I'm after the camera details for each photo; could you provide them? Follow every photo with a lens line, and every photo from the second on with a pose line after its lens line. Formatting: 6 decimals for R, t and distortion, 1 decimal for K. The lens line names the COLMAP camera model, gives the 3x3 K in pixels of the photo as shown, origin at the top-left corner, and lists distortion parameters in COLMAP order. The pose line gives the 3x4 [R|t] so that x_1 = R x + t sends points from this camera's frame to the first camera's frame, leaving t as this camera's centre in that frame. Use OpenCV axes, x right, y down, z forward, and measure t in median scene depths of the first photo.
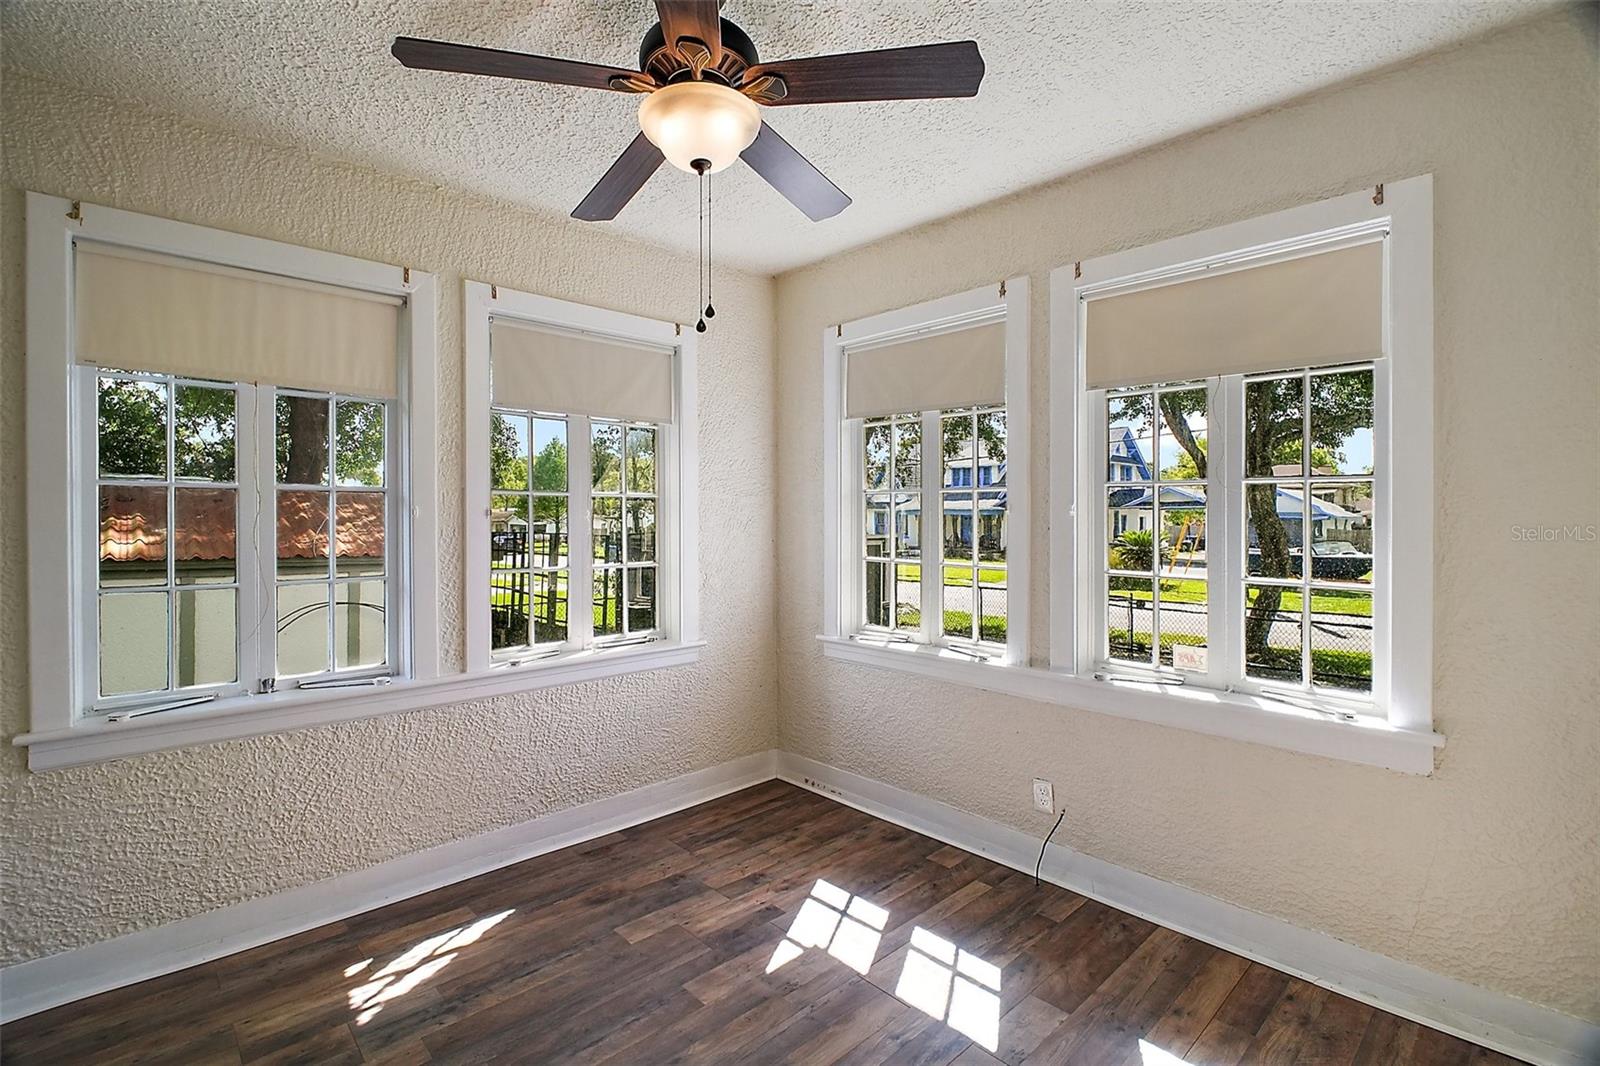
lens RADIAL K [[738.0, 0, 789.3], [0, 738.0, 517.6], [0, 0, 1]] dist [0.002897, -0.009868]
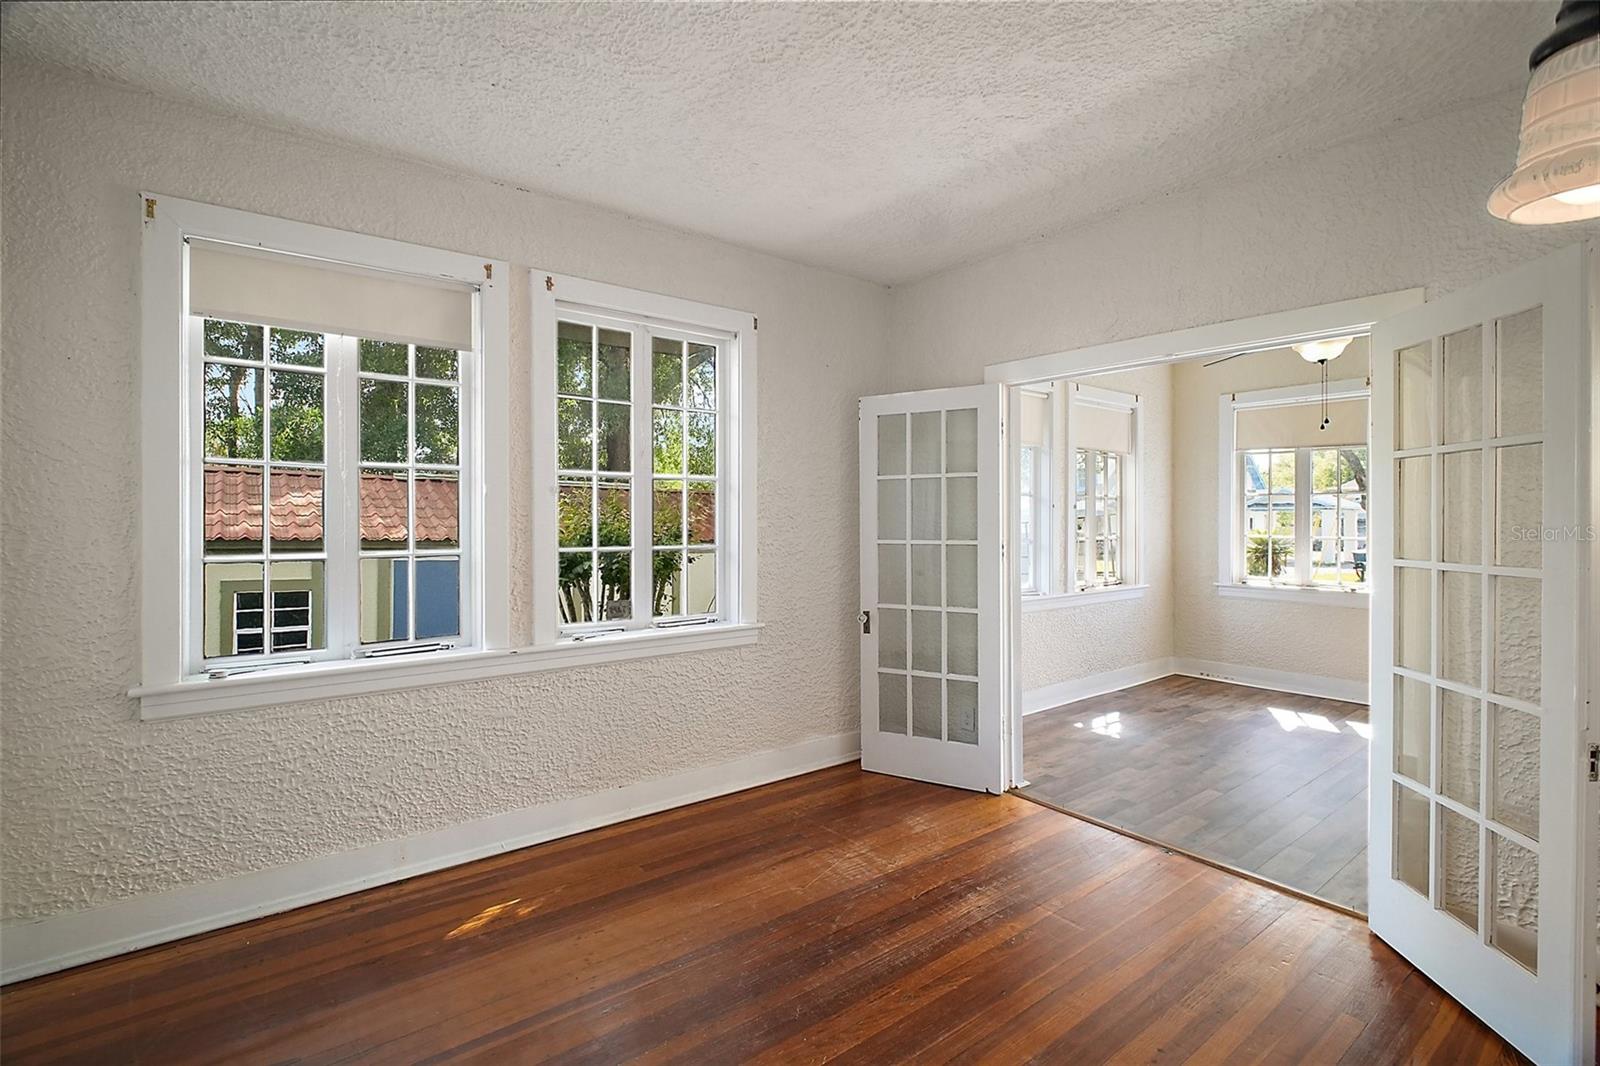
lens RADIAL K [[738.0, 0, 789.3], [0, 738.0, 517.6], [0, 0, 1]] dist [0.002897, -0.009868]
pose [[0.995714, -0.001125, -0.092478, -0.766539], [0.001088, 0.999999, -0.000454, 0.016048], [0.092478, 0.000351, 0.995715, -0.729249]]
